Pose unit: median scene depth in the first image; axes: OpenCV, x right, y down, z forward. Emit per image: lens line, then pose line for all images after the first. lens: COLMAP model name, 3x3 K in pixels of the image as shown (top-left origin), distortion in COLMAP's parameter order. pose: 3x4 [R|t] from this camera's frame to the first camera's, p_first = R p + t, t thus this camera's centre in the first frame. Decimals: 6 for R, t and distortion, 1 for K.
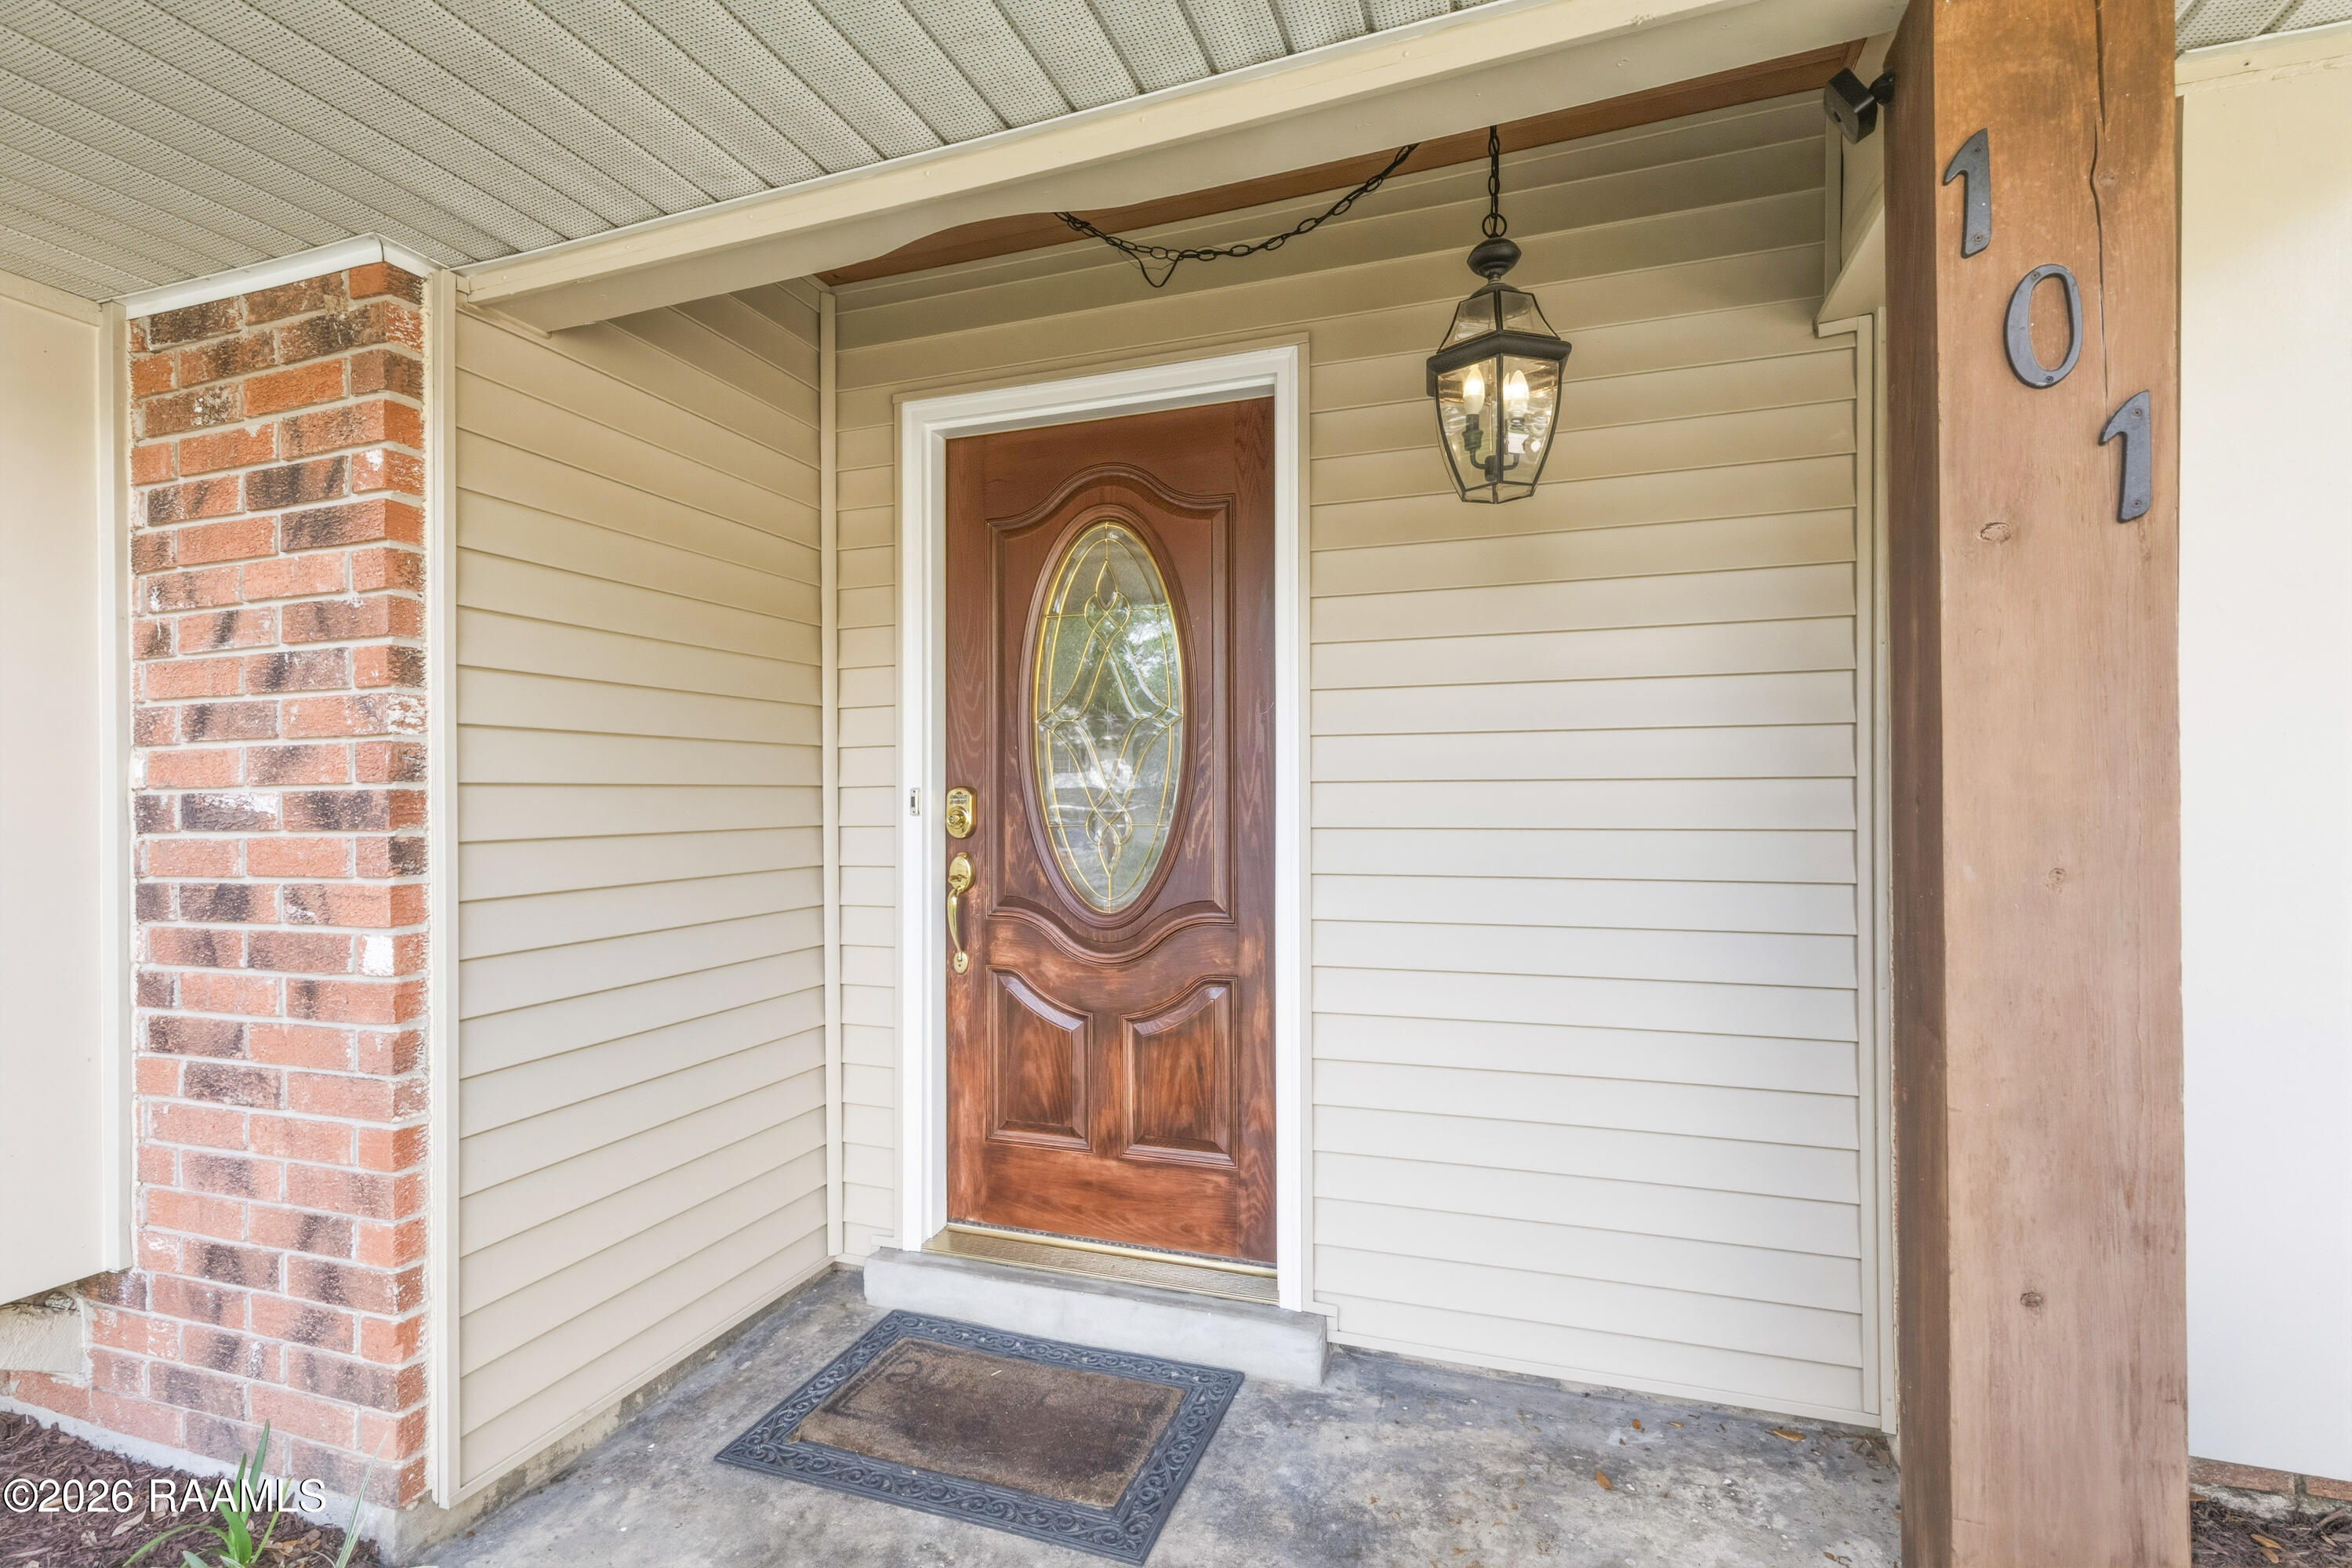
lens RADIAL K [[1113.5, 0, 1176.0], [0, 1113.5, 784.0], [0, 0, 1]] dist [-0.001711, -0.000244]
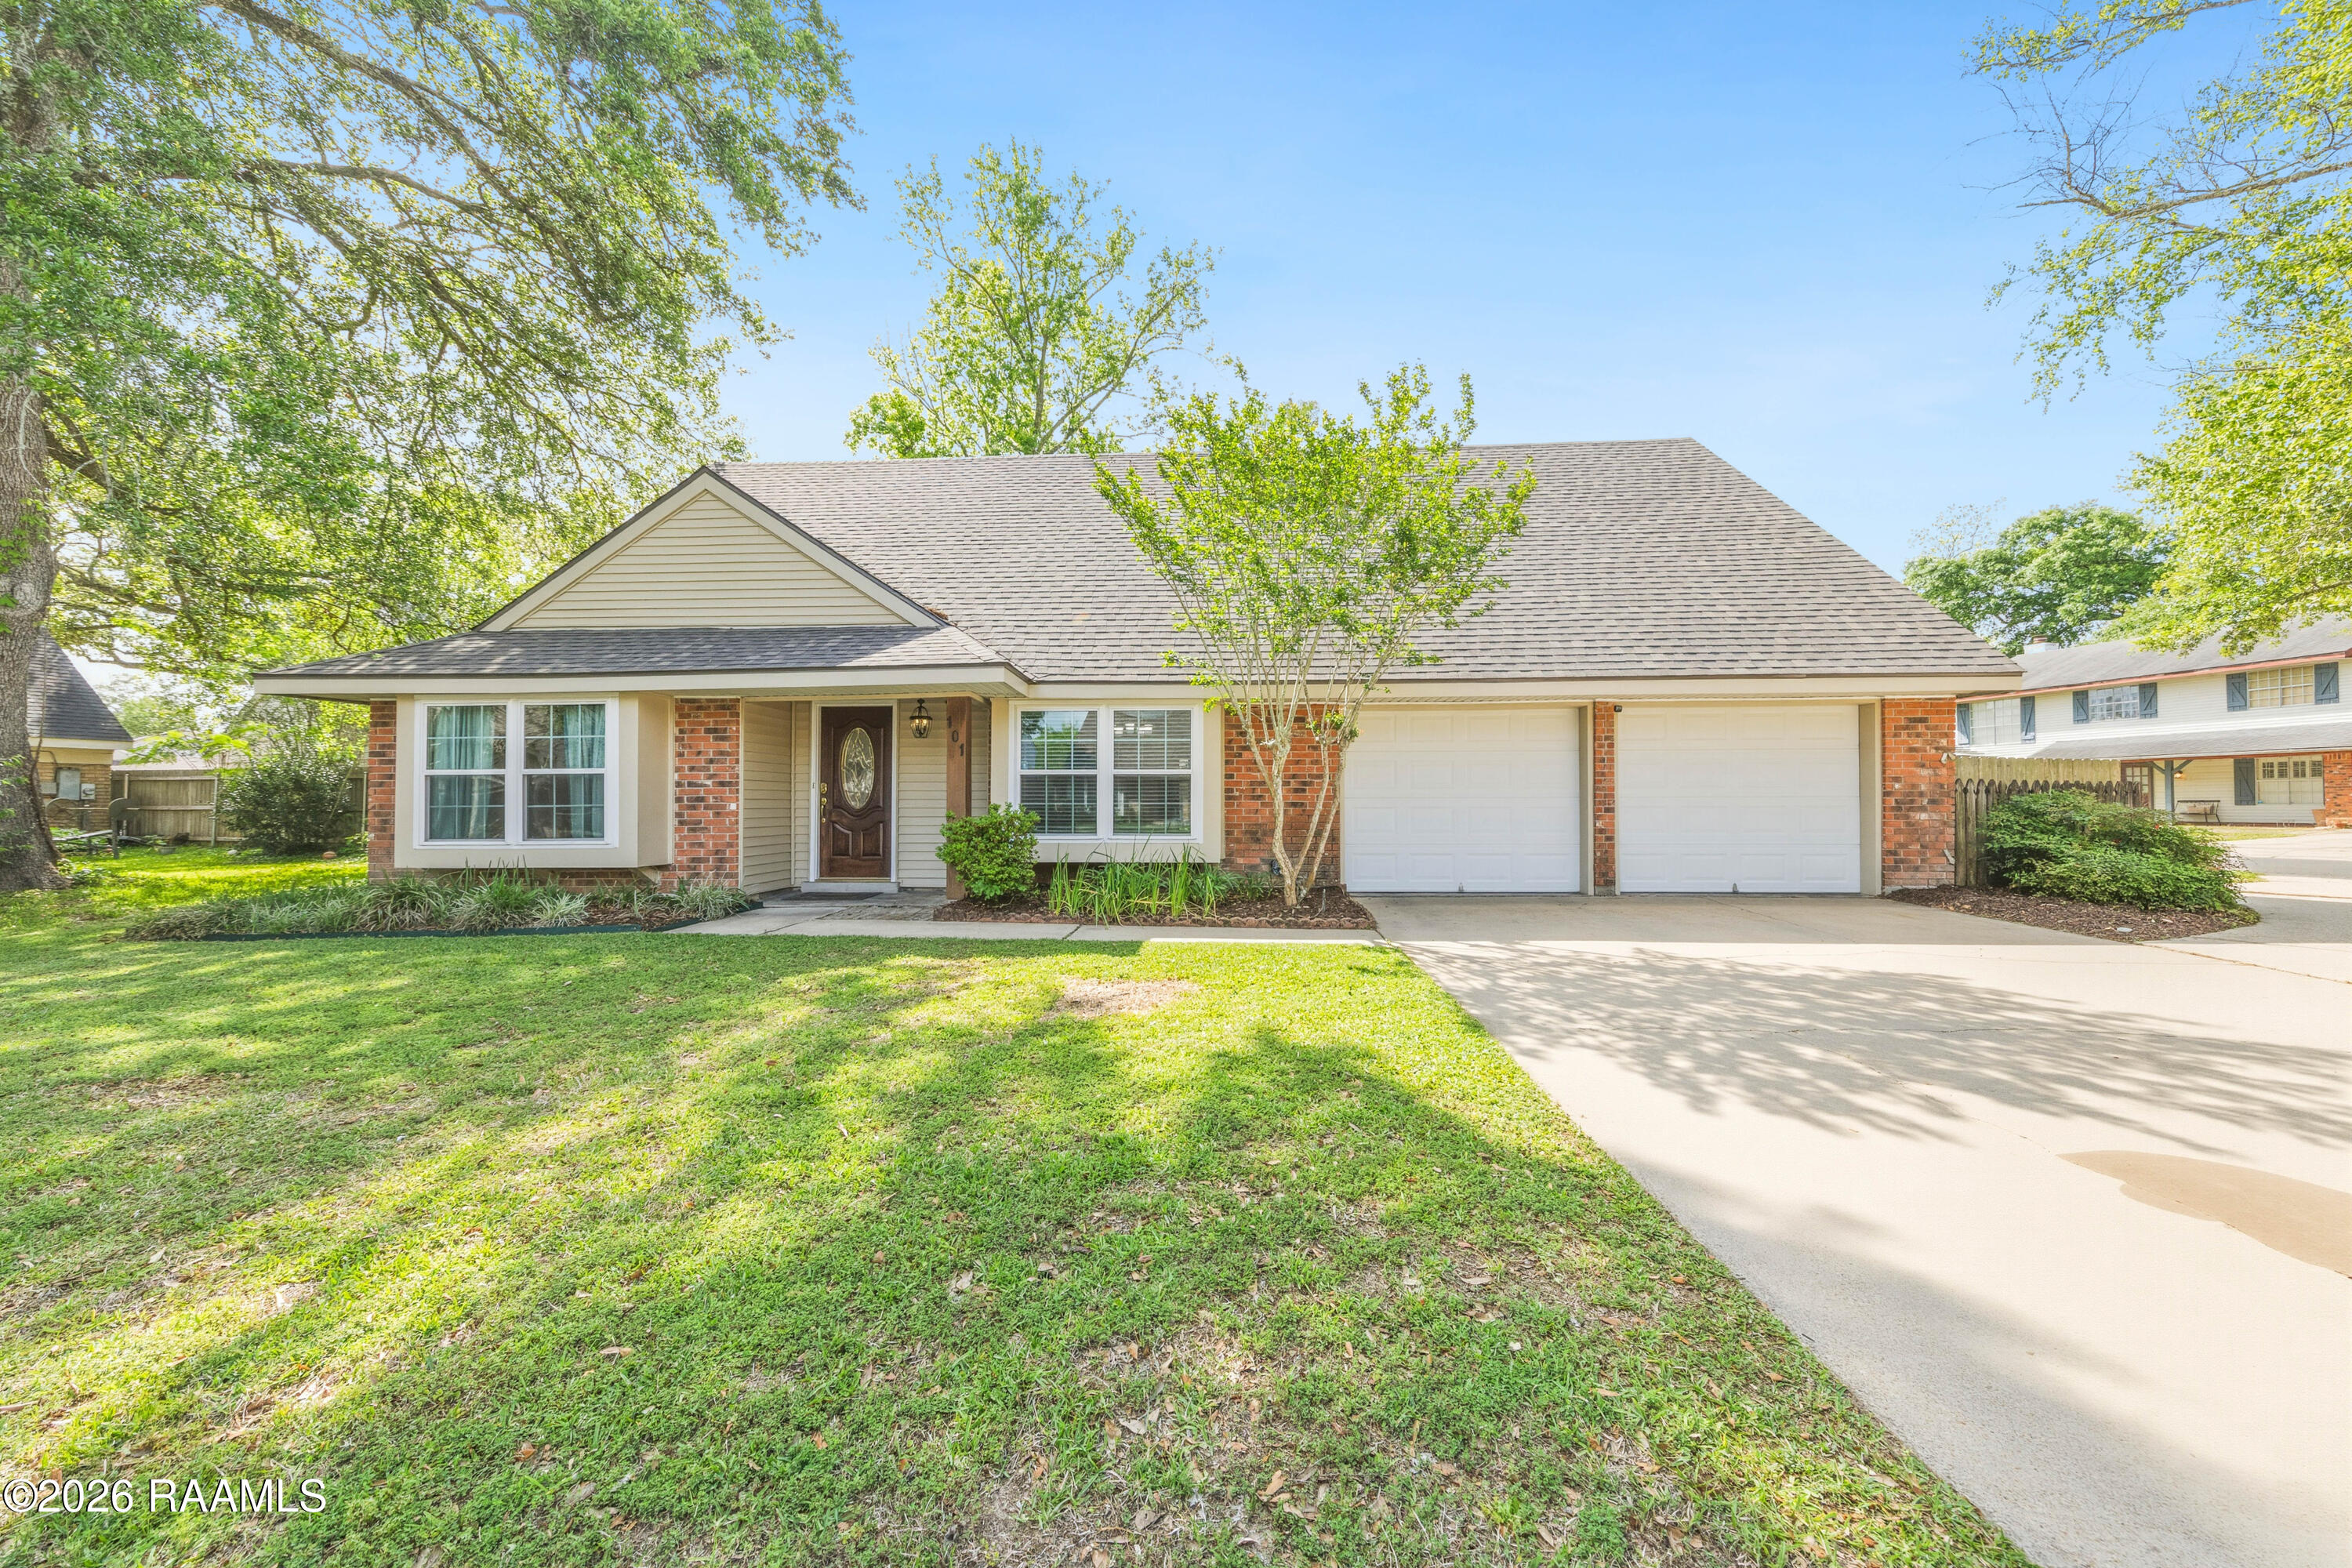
lens RADIAL K [[843.4, 0, 1182.5], [0, 843.4, 773.9], [0, 0, 1]] dist [0.002694, 0.000019]
pose [[0.958116, 0.012663, 0.286101, 0.329258], [-0.005452, 0.999647, -0.025986, 0.072574], [-0.286329, 0.023338, 0.957847, -4.012486]]
